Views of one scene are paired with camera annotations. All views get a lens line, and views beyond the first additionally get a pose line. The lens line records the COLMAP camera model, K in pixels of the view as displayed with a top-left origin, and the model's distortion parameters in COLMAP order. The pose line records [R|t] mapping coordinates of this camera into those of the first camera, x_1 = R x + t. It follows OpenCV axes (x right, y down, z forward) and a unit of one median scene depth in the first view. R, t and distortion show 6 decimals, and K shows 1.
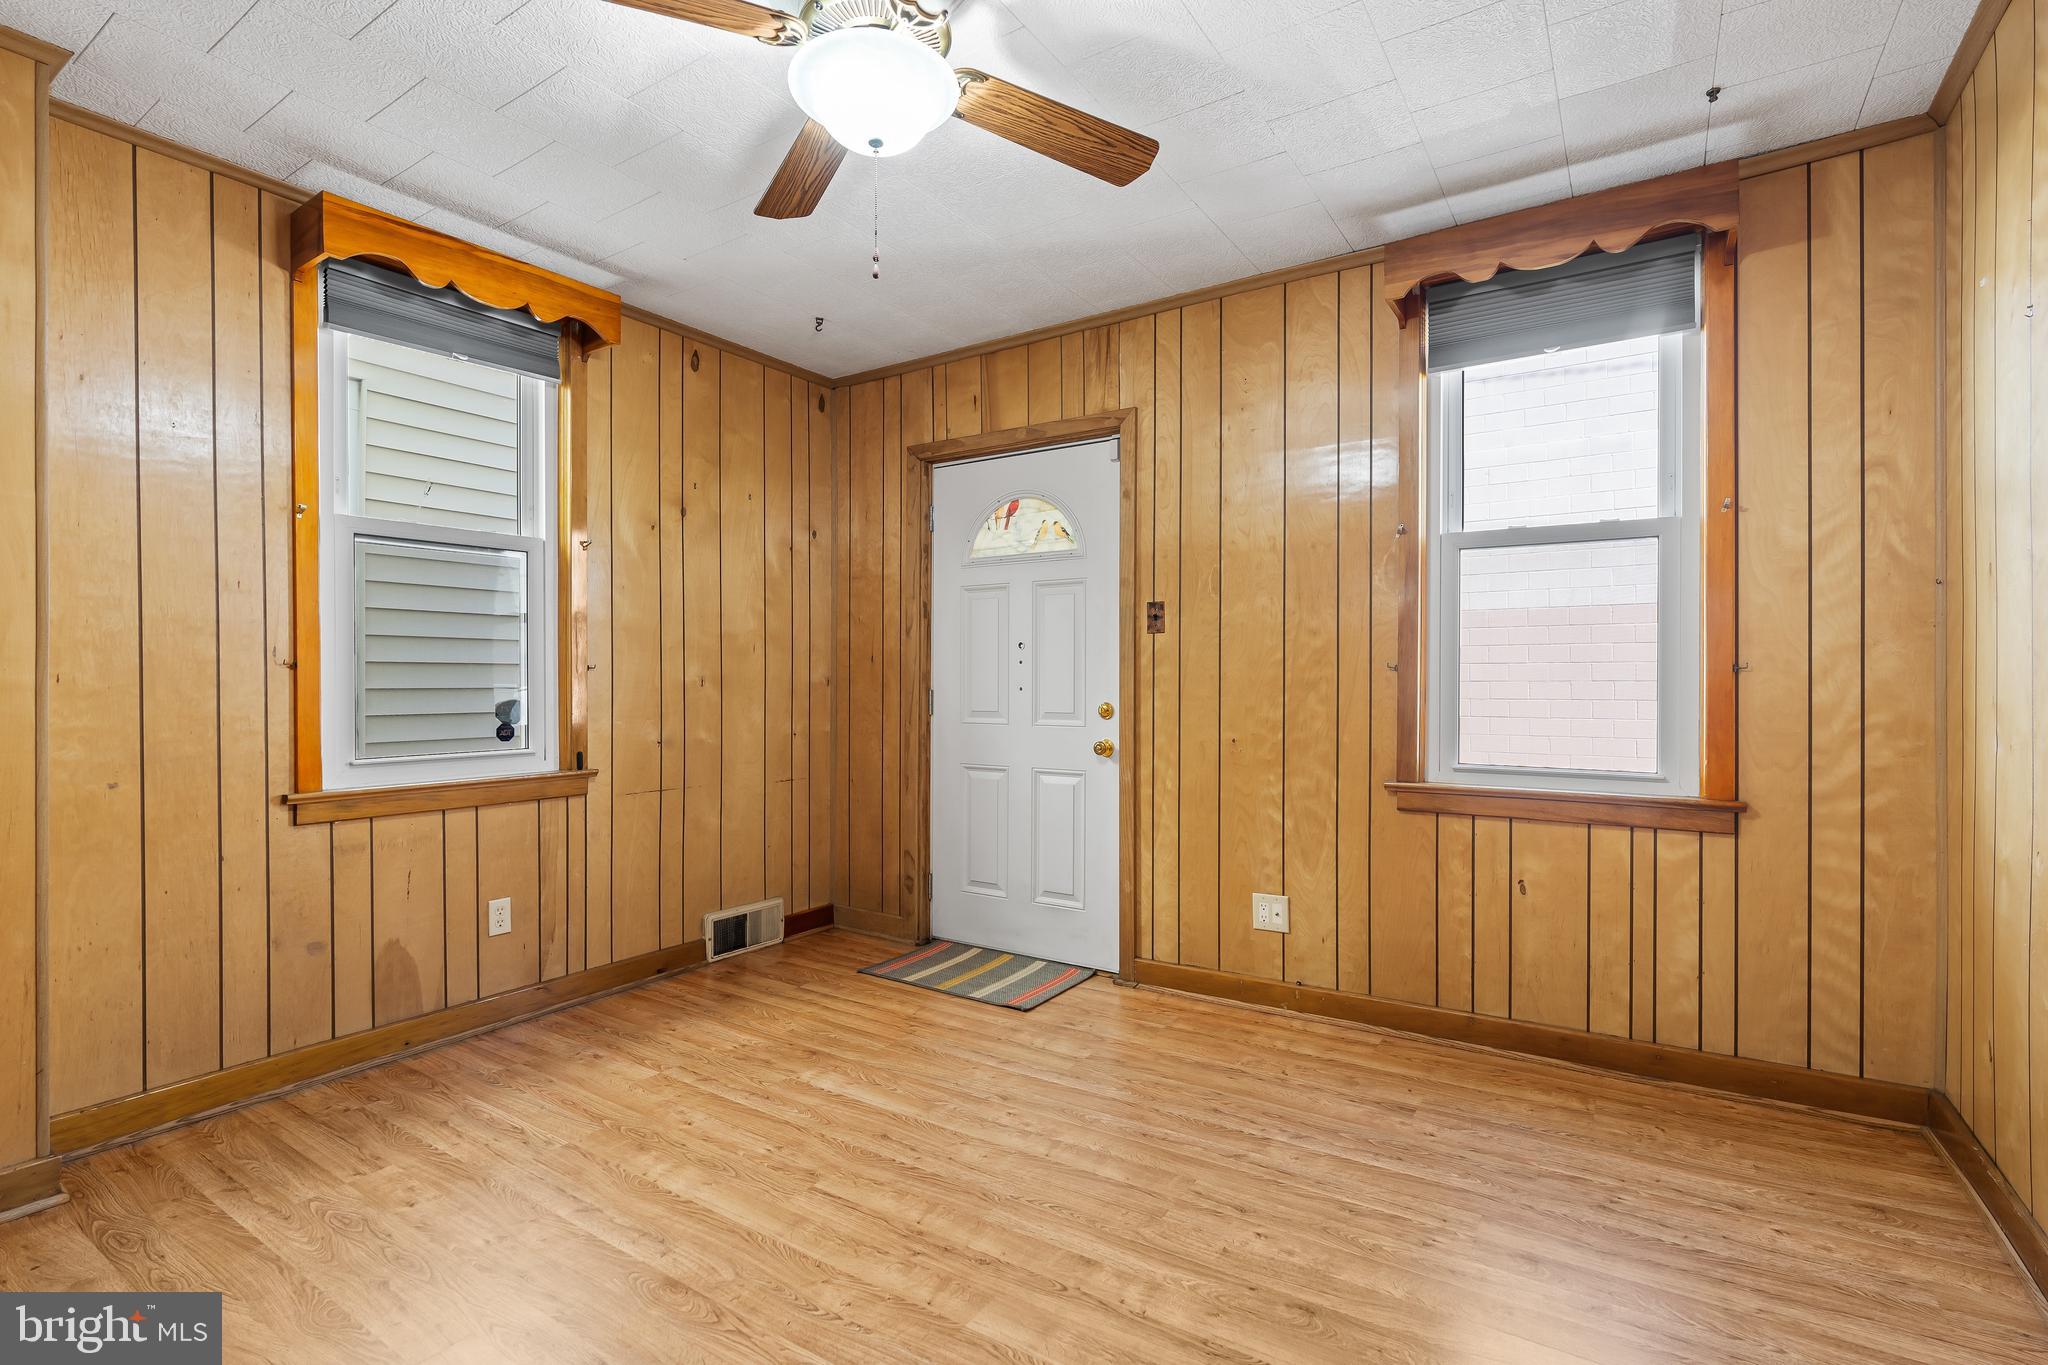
lens RADIAL K [[955.0, 0, 1024.0], [0, 955.0, 682.5], [0, 0, 1]] dist [-0.000585, 0.000182]
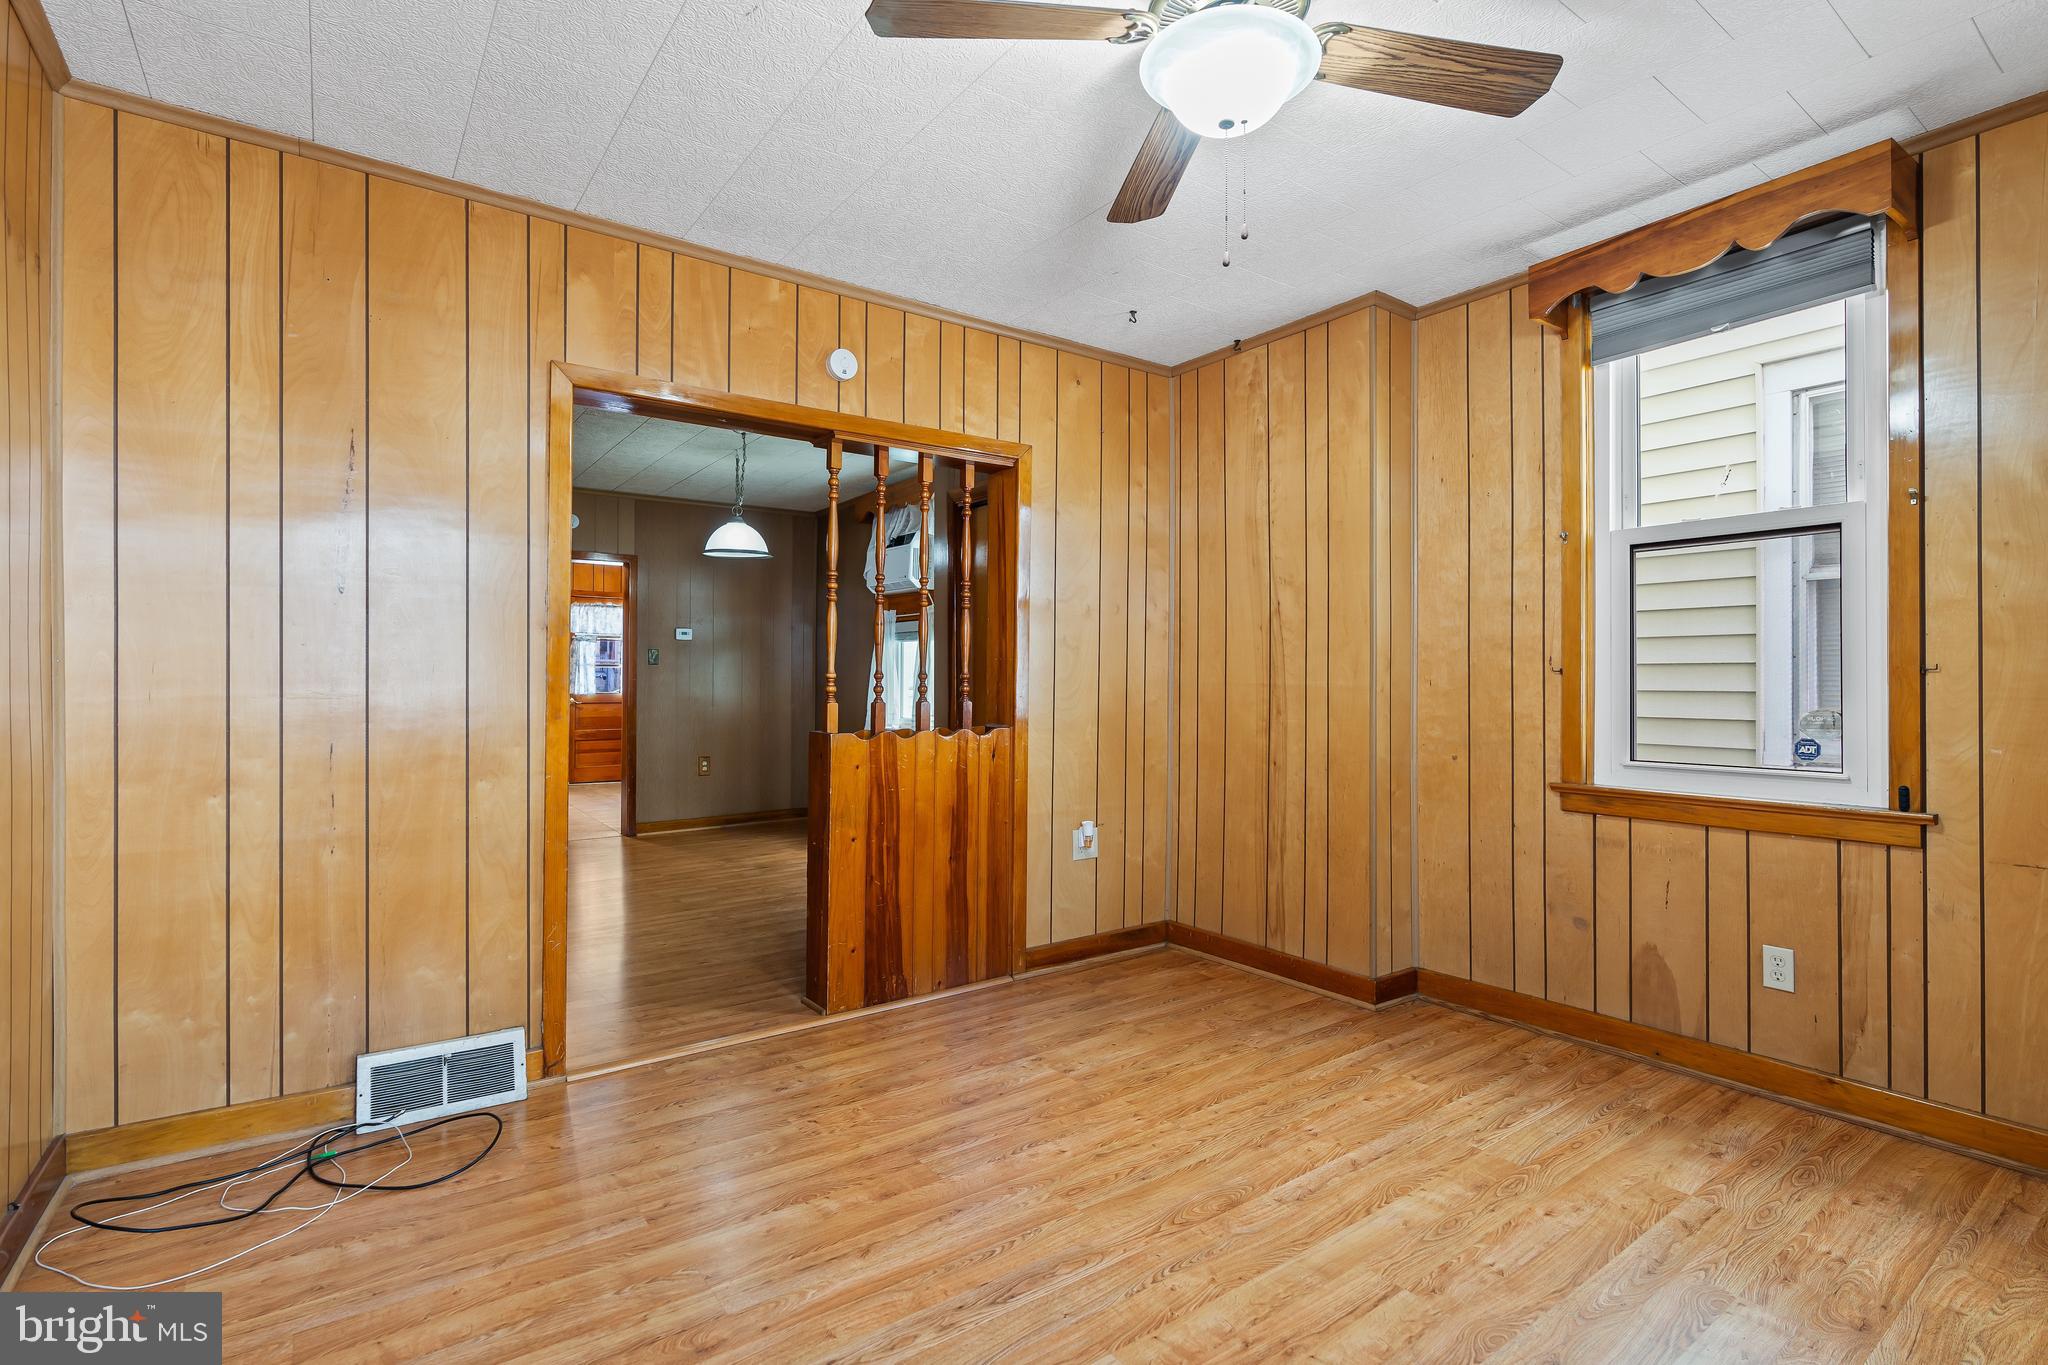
lens RADIAL K [[965.1, 0, 1014.0], [0, 965.1, 676.6], [0, 0, 1]] dist [-0.006700, 0.000249]
pose [[-0.358329, -0.001473, -0.933594, 0.585335], [-0.002065, 0.999998, -0.000785, -0.010688], [0.933593, 0.001646, -0.358331, 0.825861]]
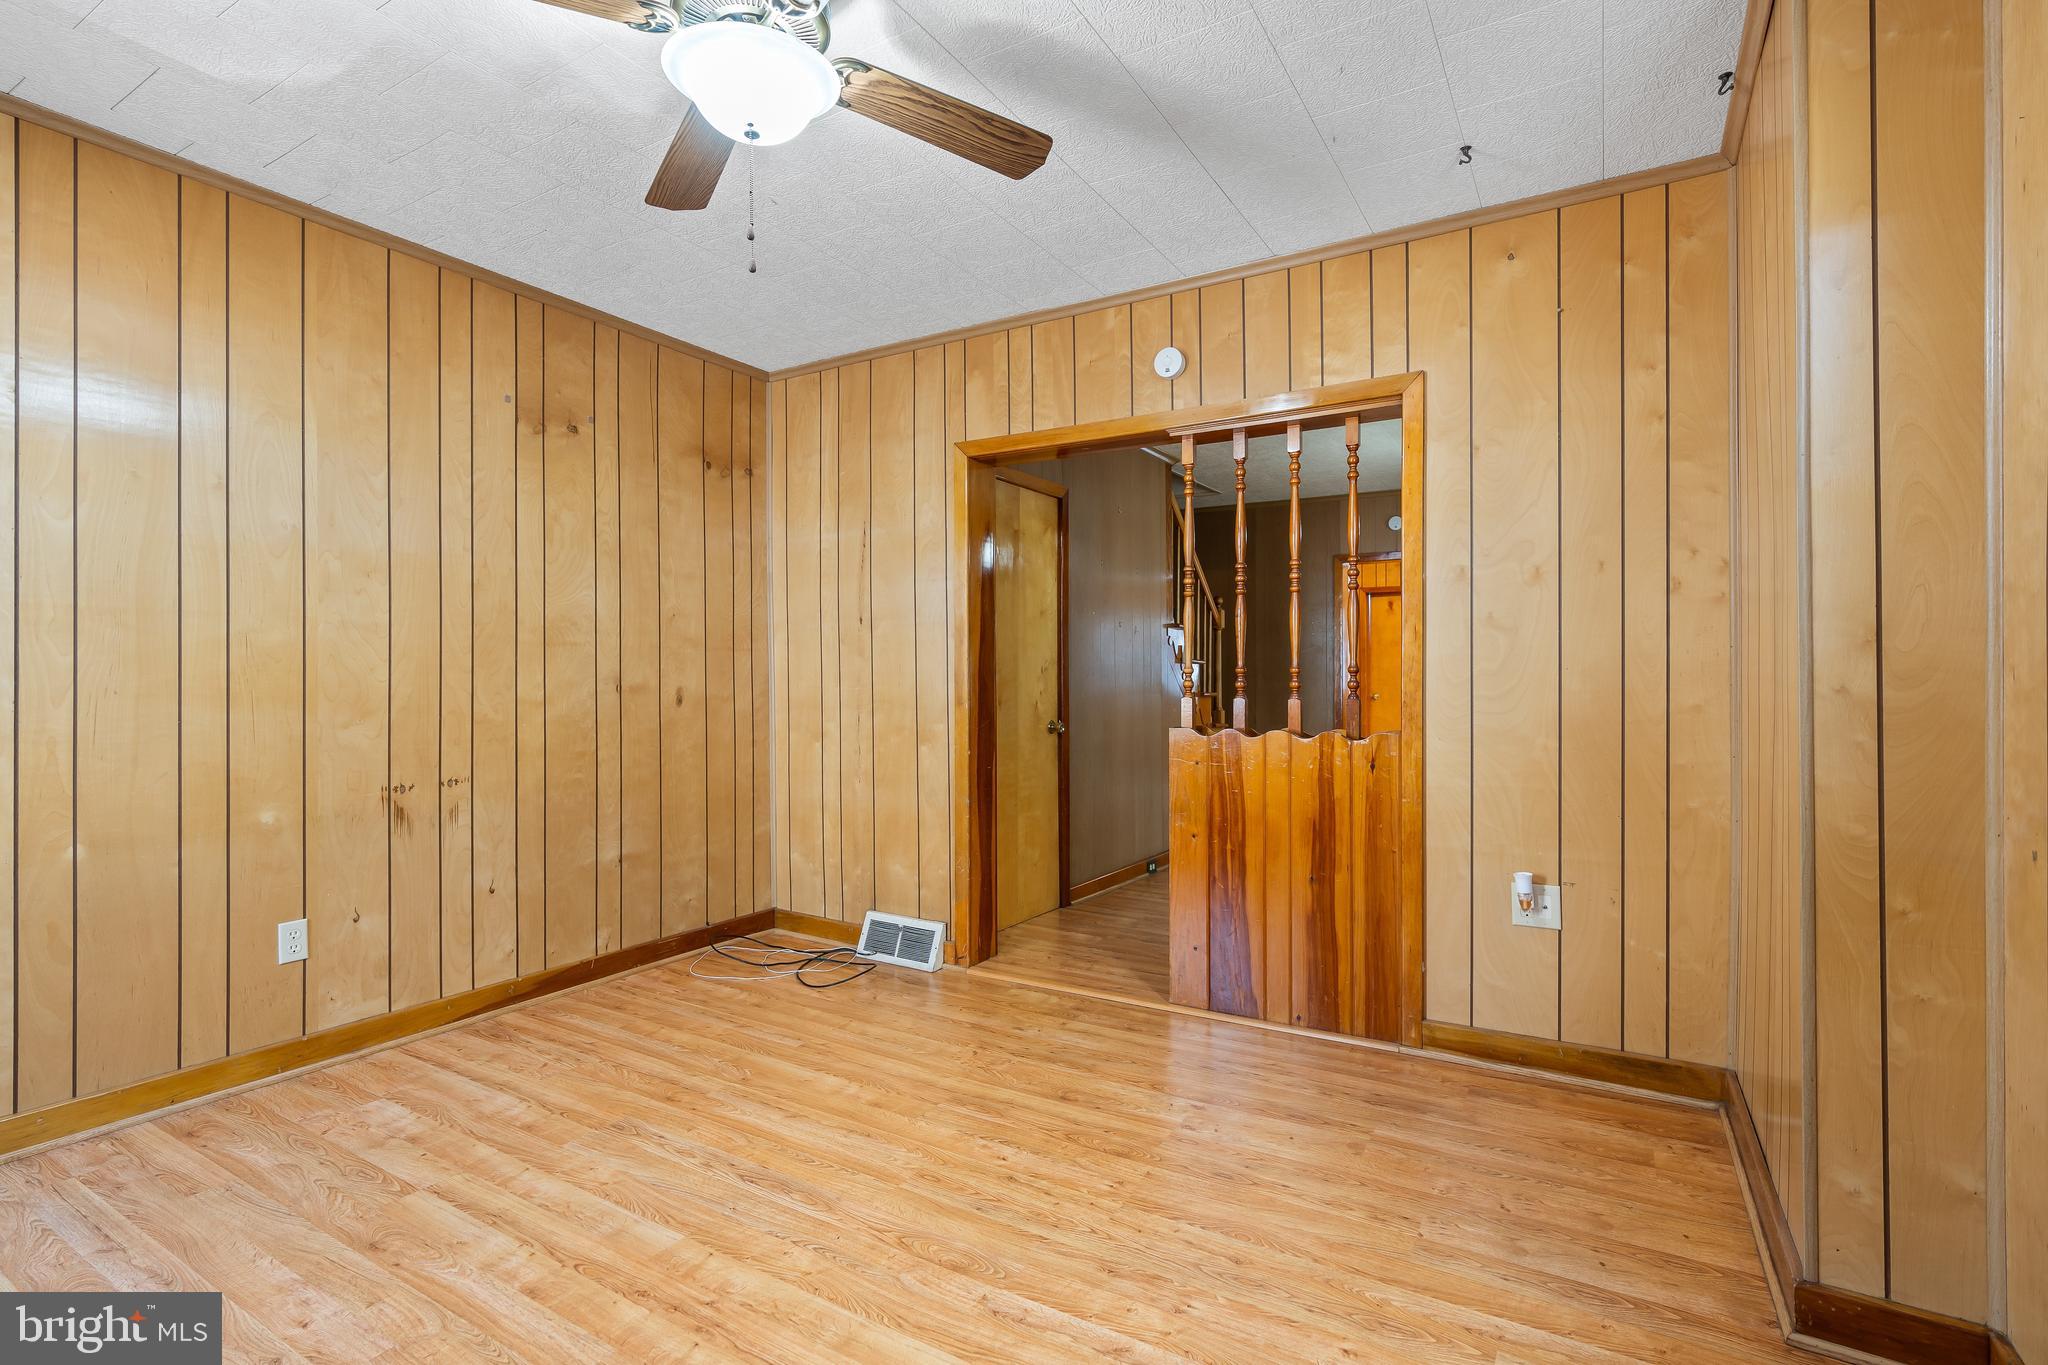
lens RADIAL K [[958.3, 0, 1026.3], [0, 958.3, 676.6], [0, 0, 1]] dist [-0.004885, -0.000001]
pose [[-0.999082, 0.004552, -0.042608, -0.282444], [0.004584, 0.999989, -0.000651, -0.004347], [0.042604, -0.000846, -0.999092, 1.432853]]
